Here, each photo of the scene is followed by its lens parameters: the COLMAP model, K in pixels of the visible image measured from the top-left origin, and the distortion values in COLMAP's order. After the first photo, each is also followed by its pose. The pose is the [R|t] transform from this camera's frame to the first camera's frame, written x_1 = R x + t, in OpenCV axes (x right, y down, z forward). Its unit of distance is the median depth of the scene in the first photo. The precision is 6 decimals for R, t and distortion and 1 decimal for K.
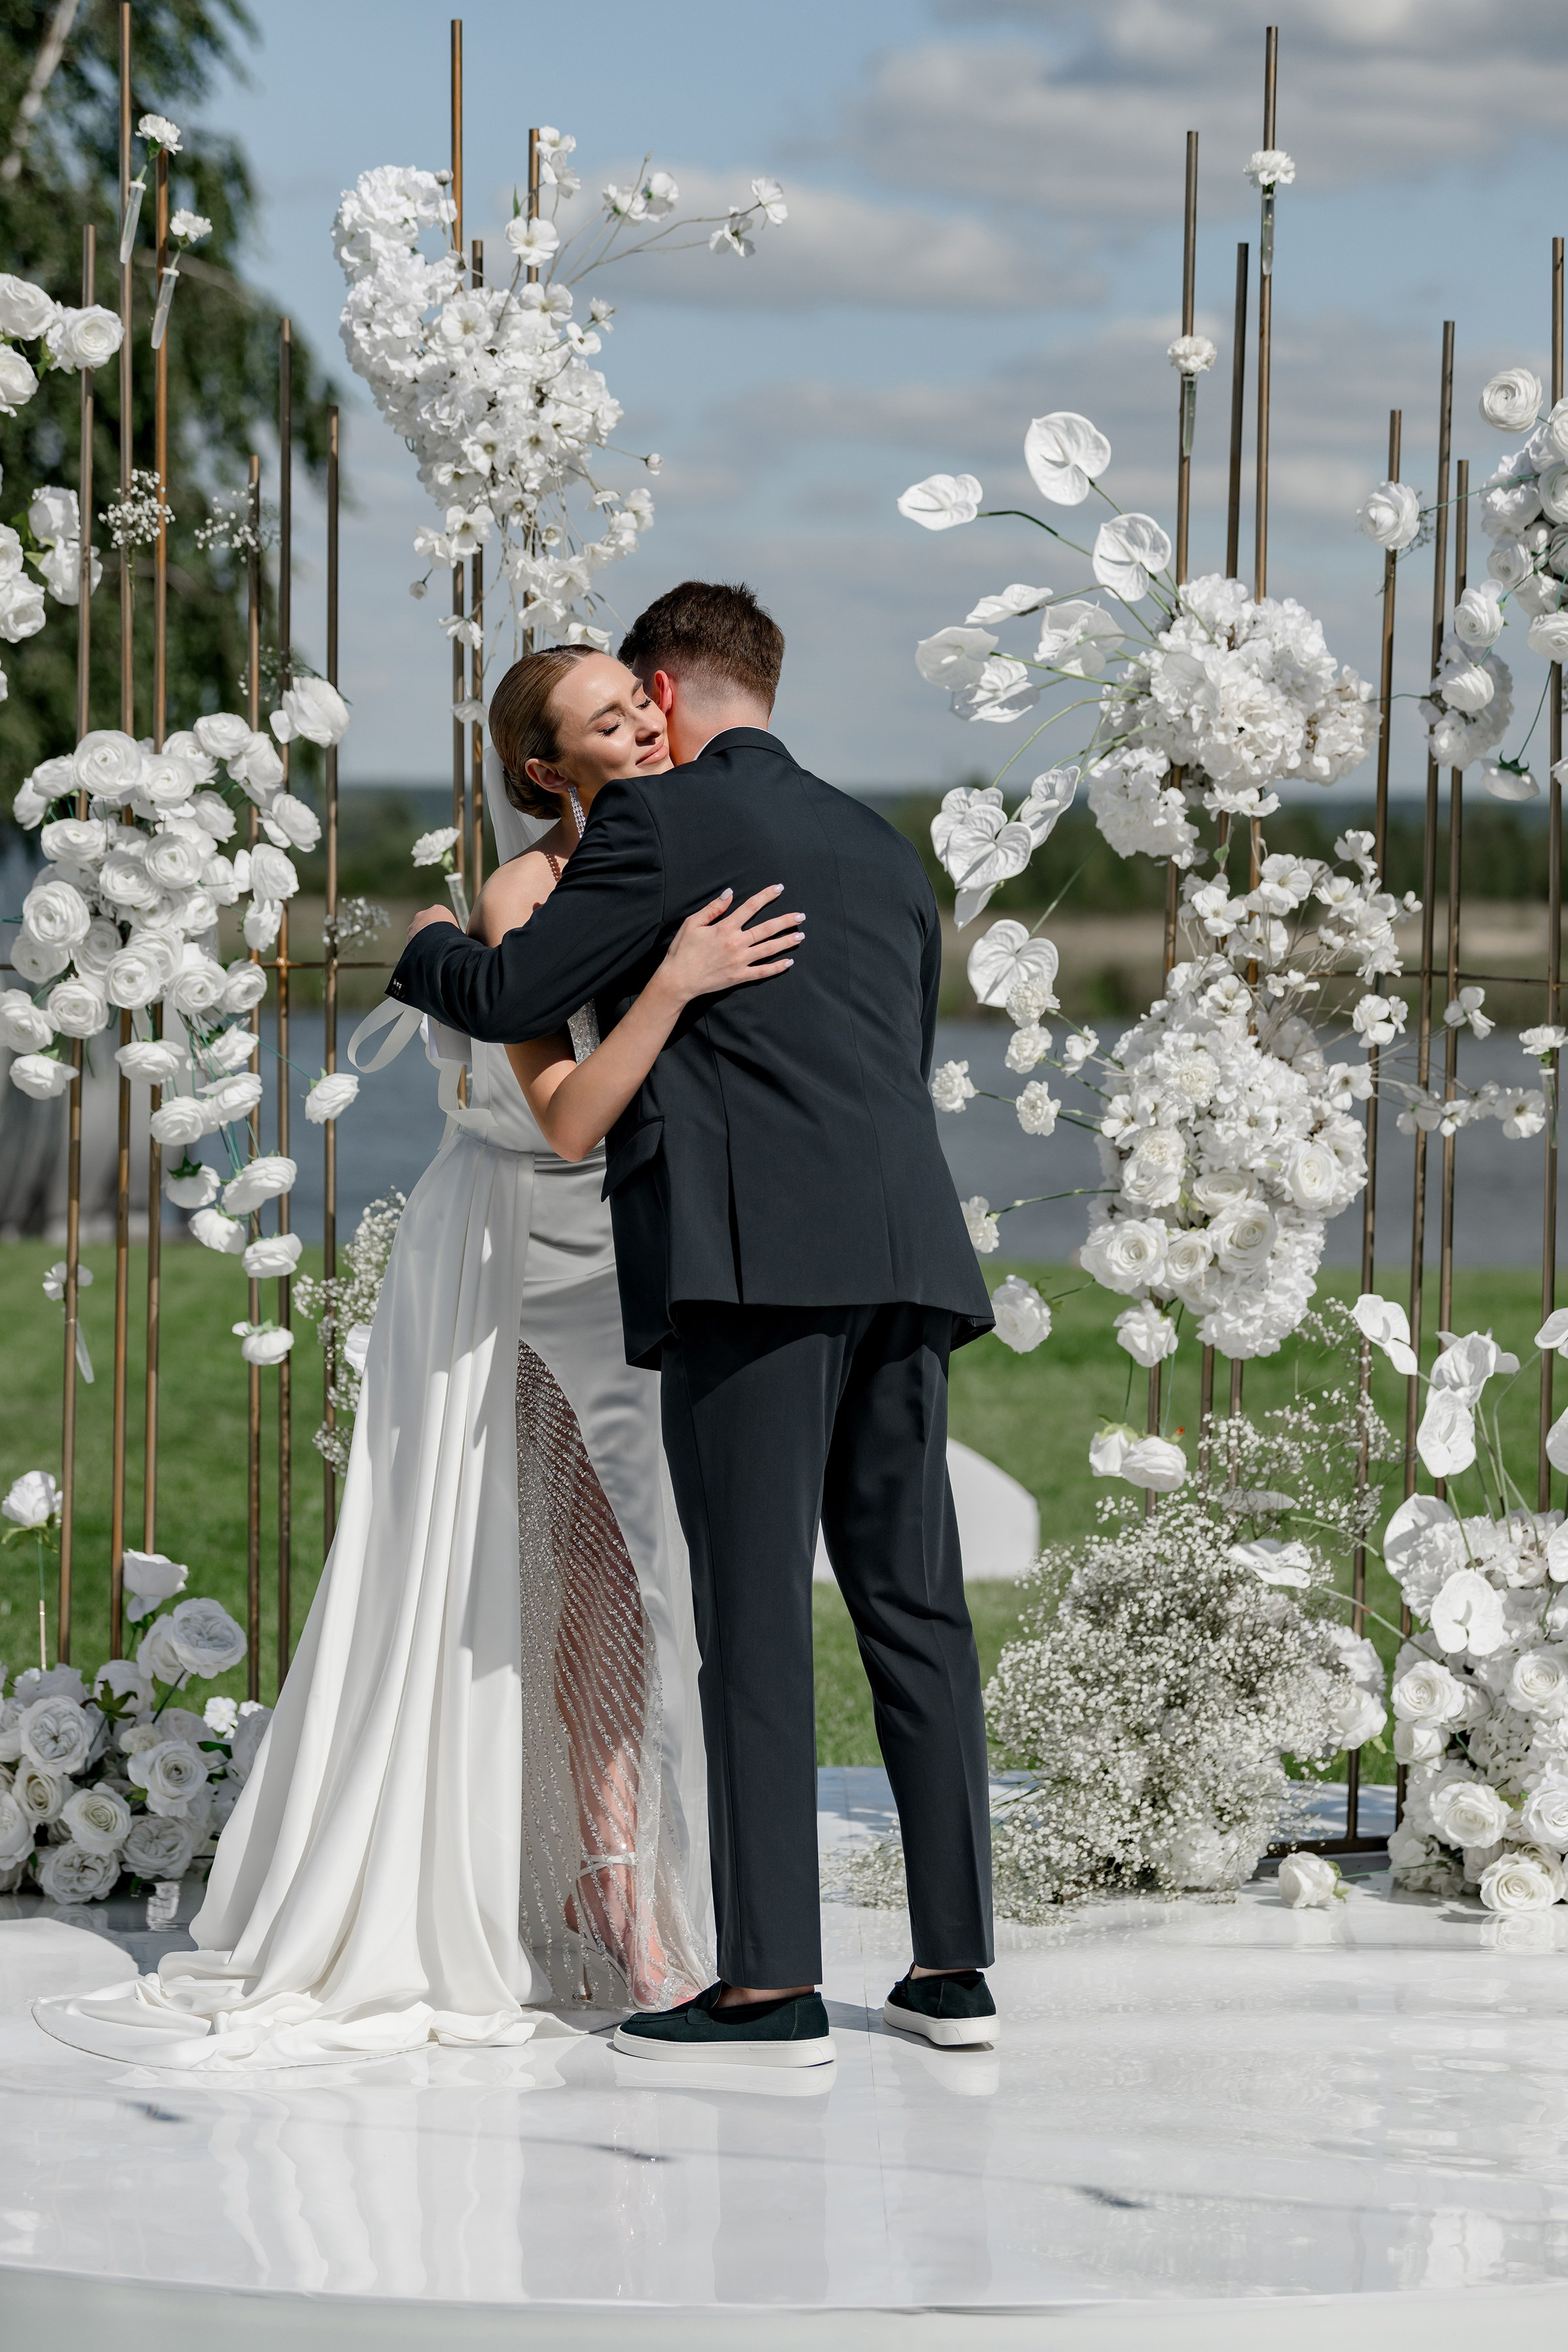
lens RADIAL K [[7025.7, 0, 784.0], [0, 7025.7, 1176.0], [0, 0, 1]] dist [0.033738, 0.240127]
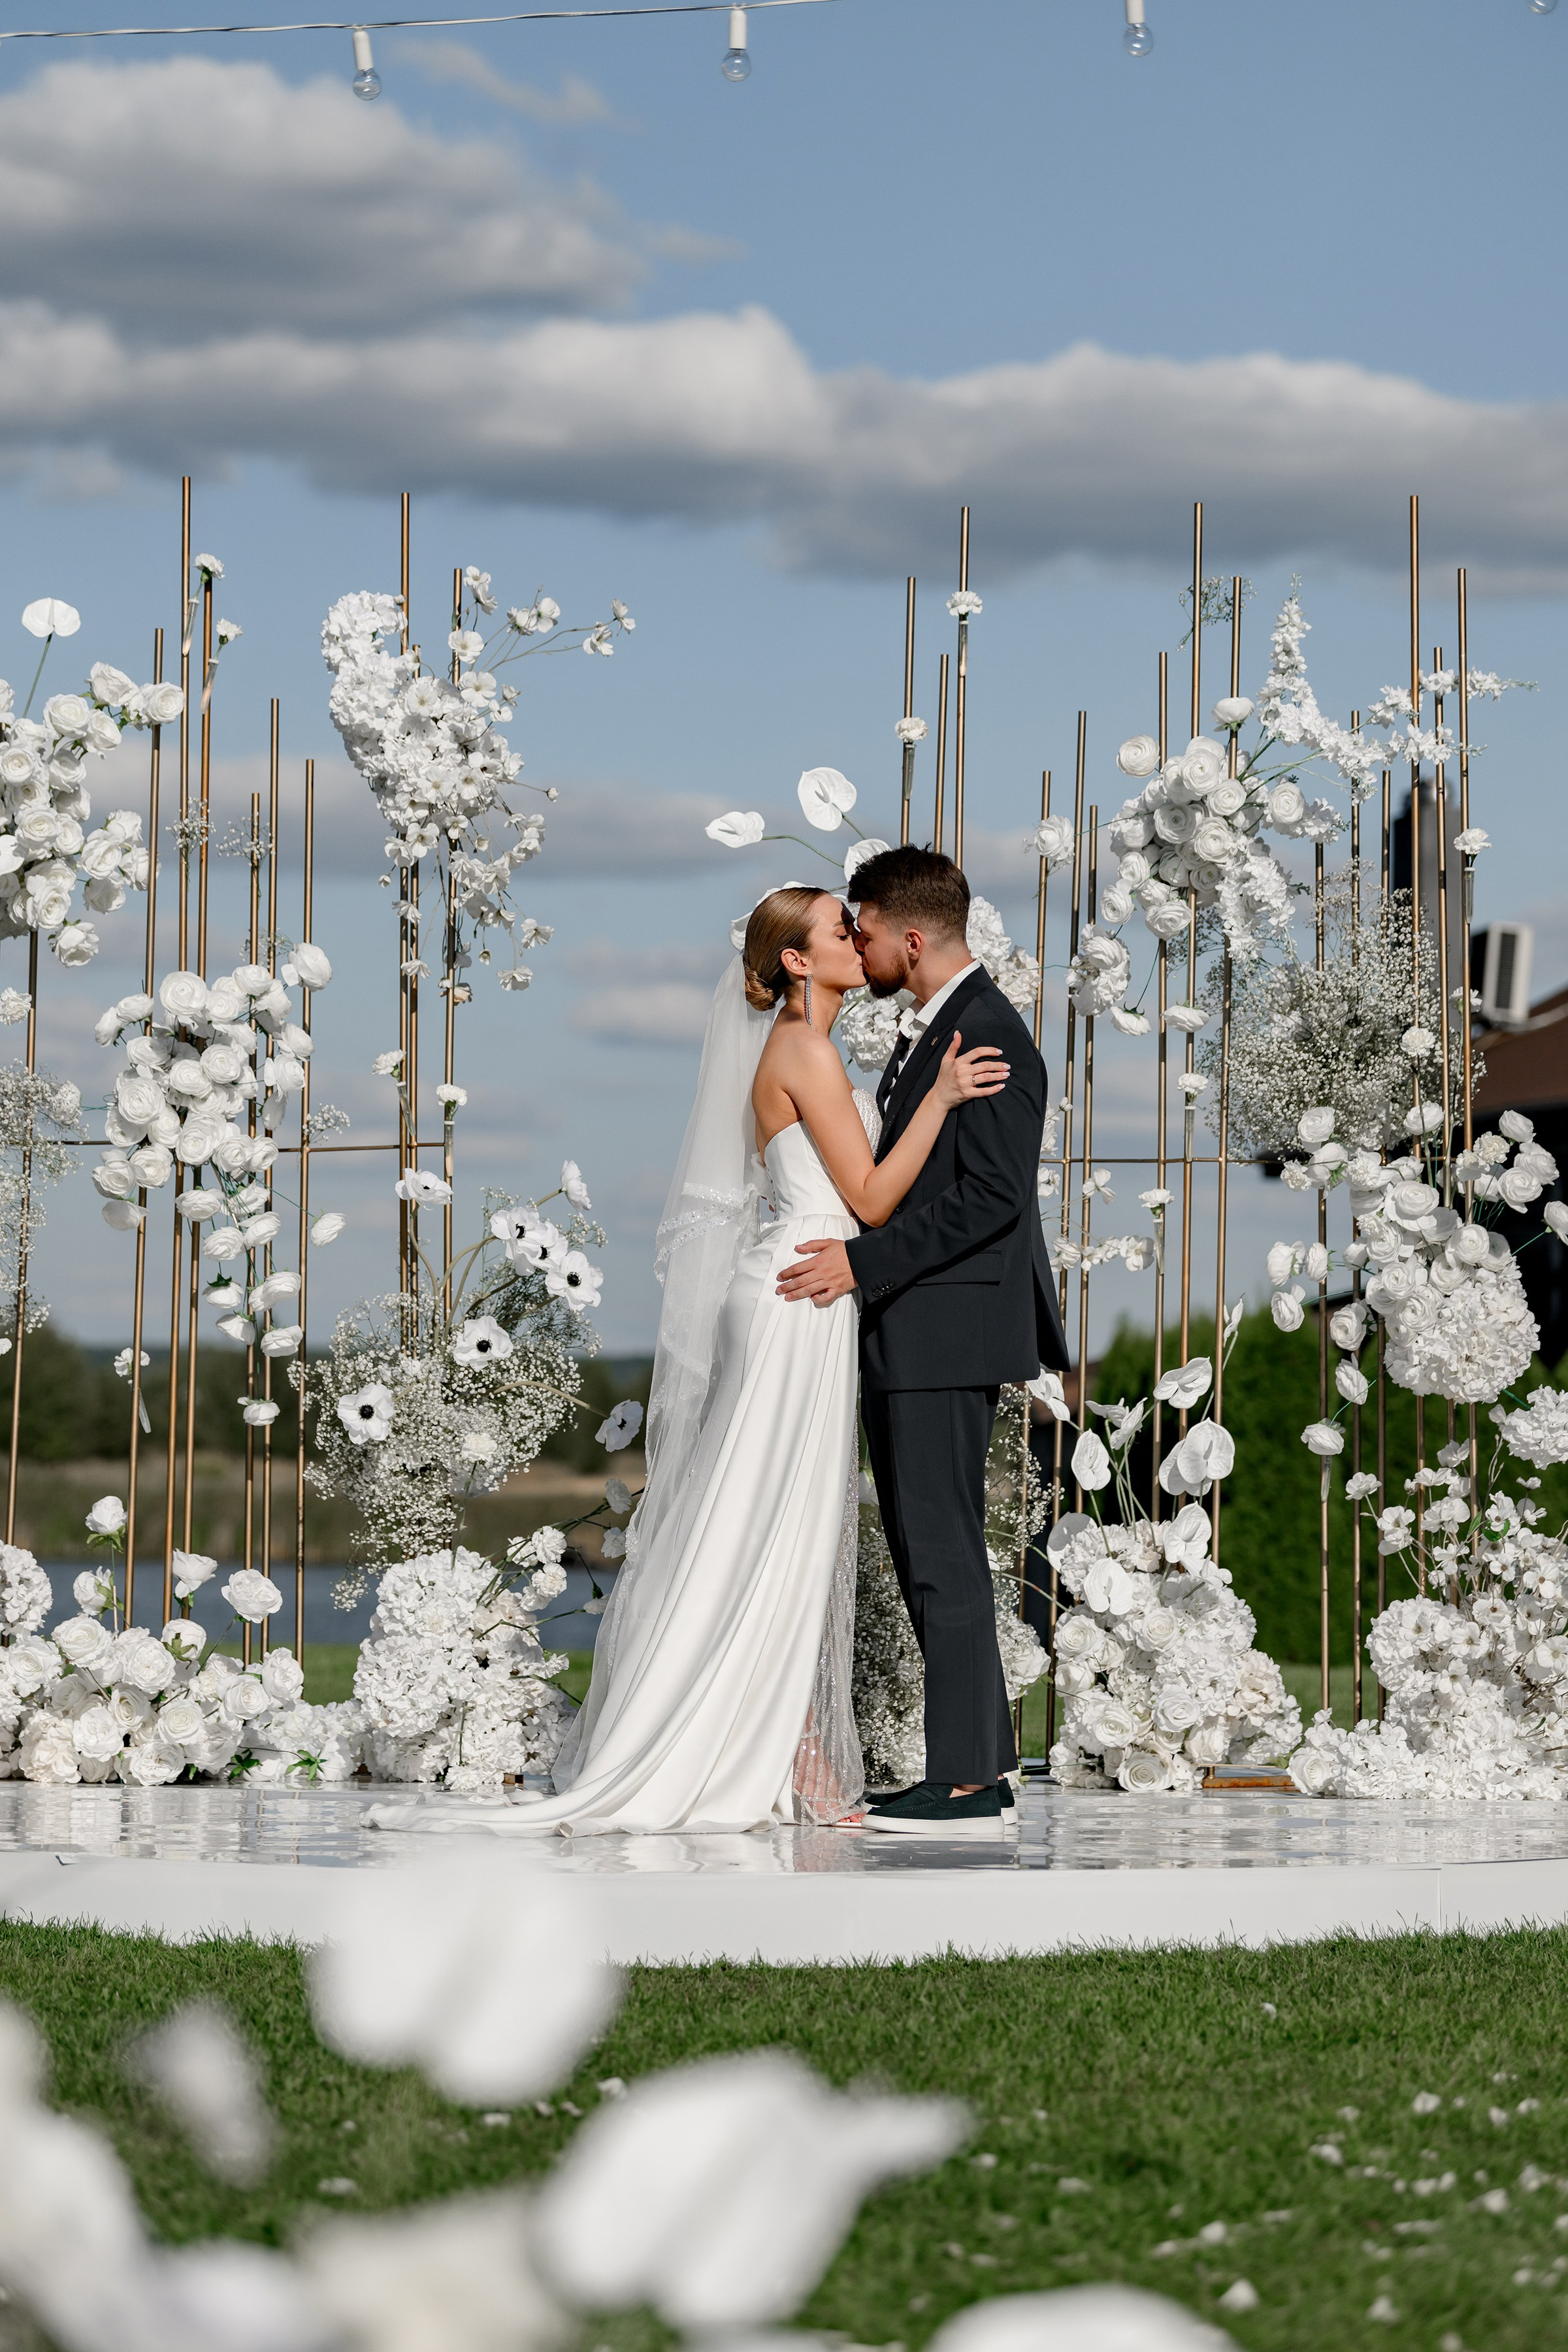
lens RADIAL K [[7025.7, 0, 784.0], [0, 7025.7, 1176.0], [0, 0, 1]] dist [0.033738, 0.240127]
pose [[0.995002, 0.006849, 0.099621, -0.113932], [0.000651, 0.997179, -0.075062, 0.085574], [-0.099854, 0.074752, 0.992190, -0.438725]]
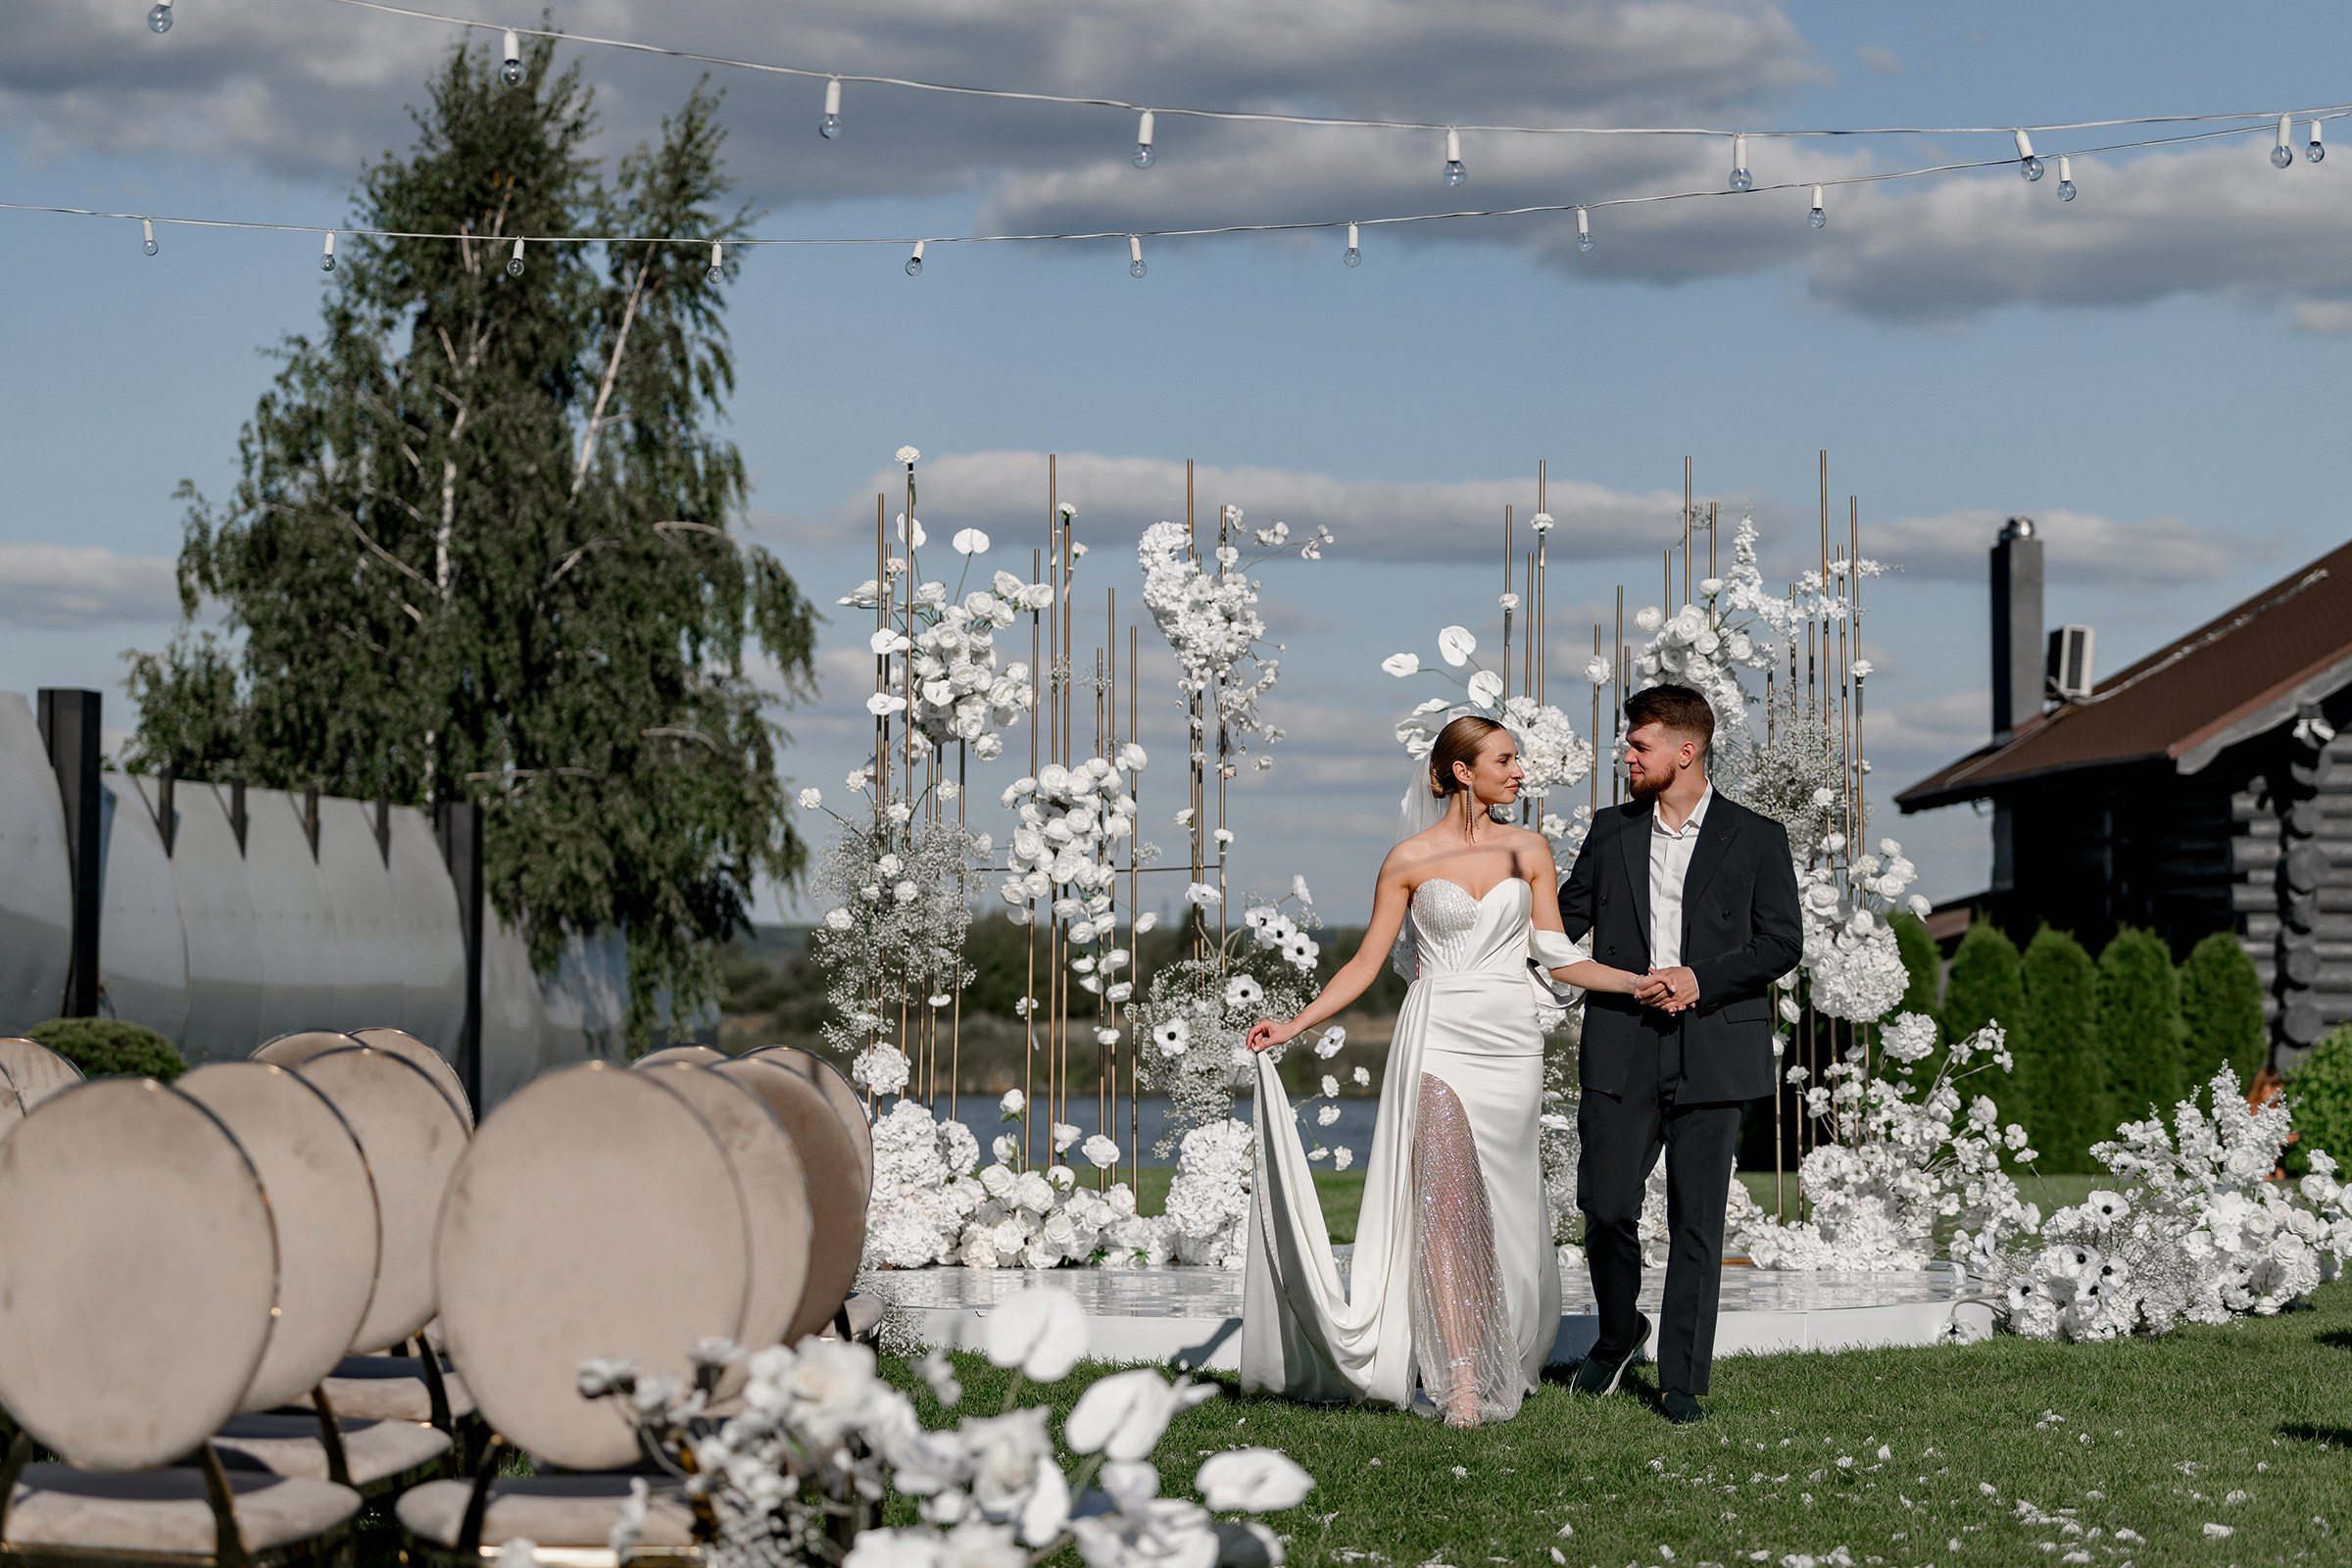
lens RADIAL K [[5399.9, 0, 1178.2], [0, 5399.9, 868.1], [0, 0, 1]] dist [0.036997, 0.127644]
pose [[0.999673, -0.008526, 0.024118, -0.095813], [0.010018, 0.998000, -0.062418, 0.081664], [-0.023537, 0.062639, 0.997759, -0.774132]]
